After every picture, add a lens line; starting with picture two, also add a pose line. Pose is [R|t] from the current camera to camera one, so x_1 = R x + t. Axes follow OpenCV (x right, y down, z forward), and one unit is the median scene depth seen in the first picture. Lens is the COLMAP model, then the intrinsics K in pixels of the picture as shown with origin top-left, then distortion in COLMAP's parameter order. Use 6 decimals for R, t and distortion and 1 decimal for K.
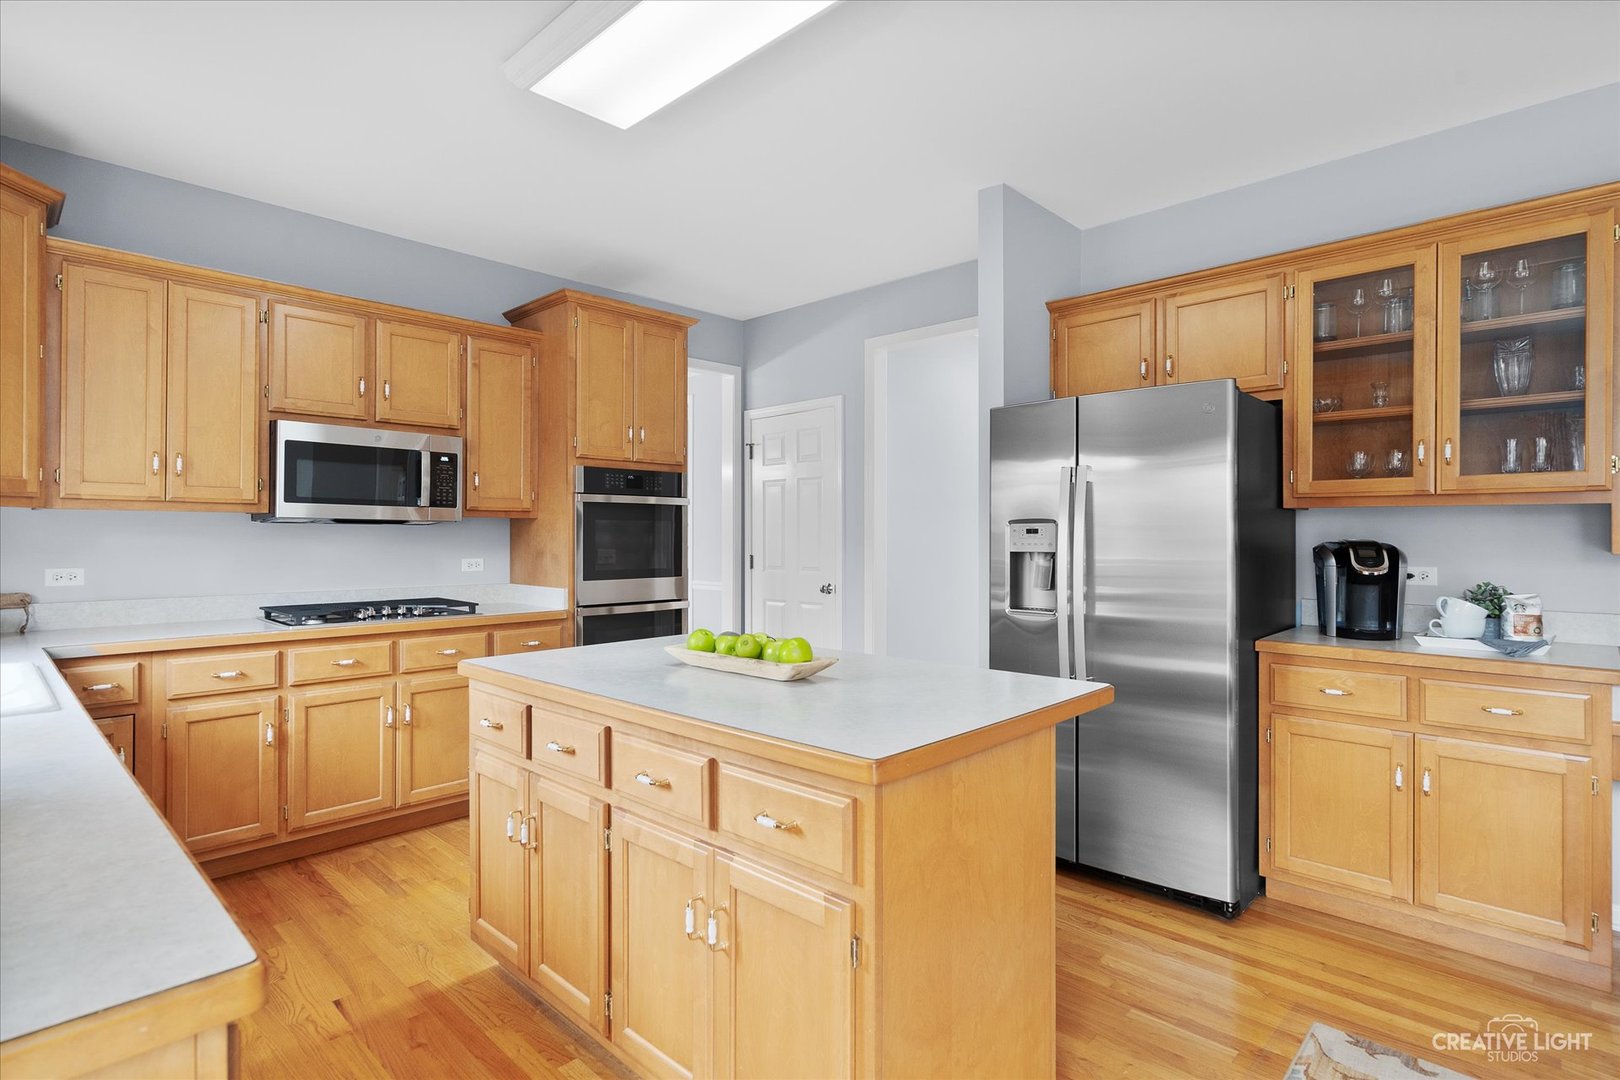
lens RADIAL K [[828.9, 0, 806.9], [0, 828.9, 539.1], [0, 0, 1]] dist [0.003341, 0.001170]
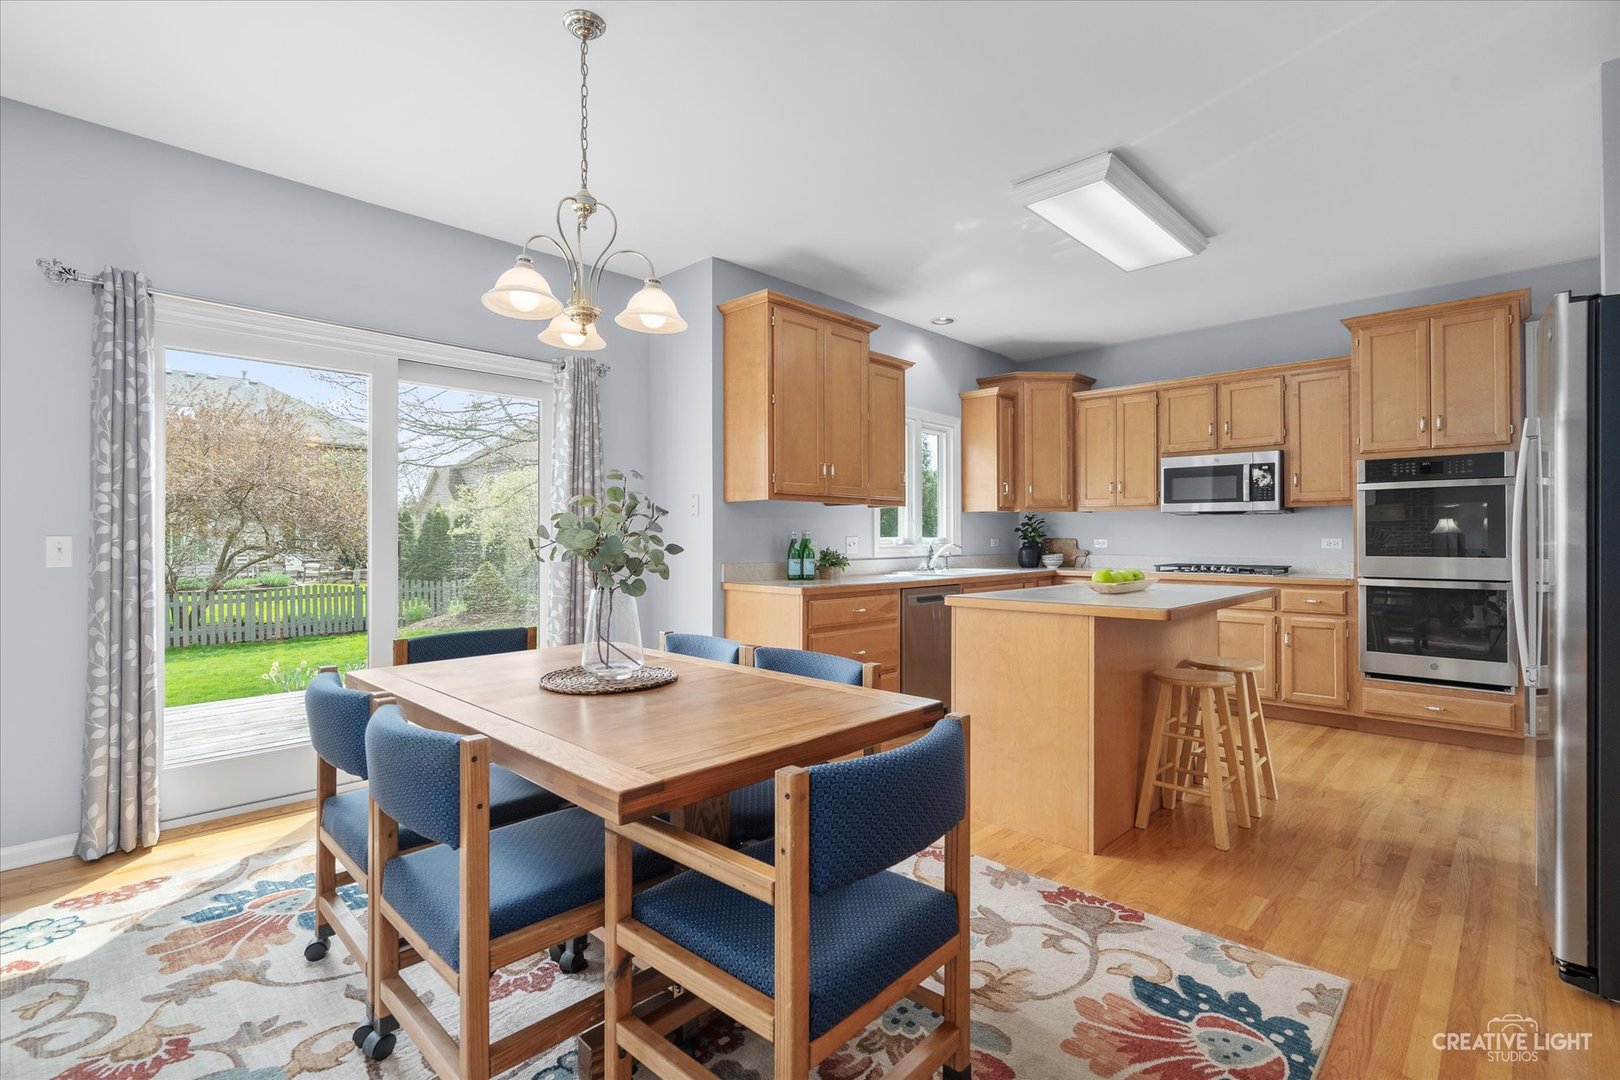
lens RADIAL K [[745.2, 0, 804.7], [0, 745.2, 533.2], [0, 0, 1]] dist [-0.005163, -0.000083]
pose [[-0.001167, -0.008347, -0.999964, 0.865128], [-0.004135, 0.999957, -0.008342, 0.032833], [0.999991, 0.004125, -0.001201, 0.200127]]
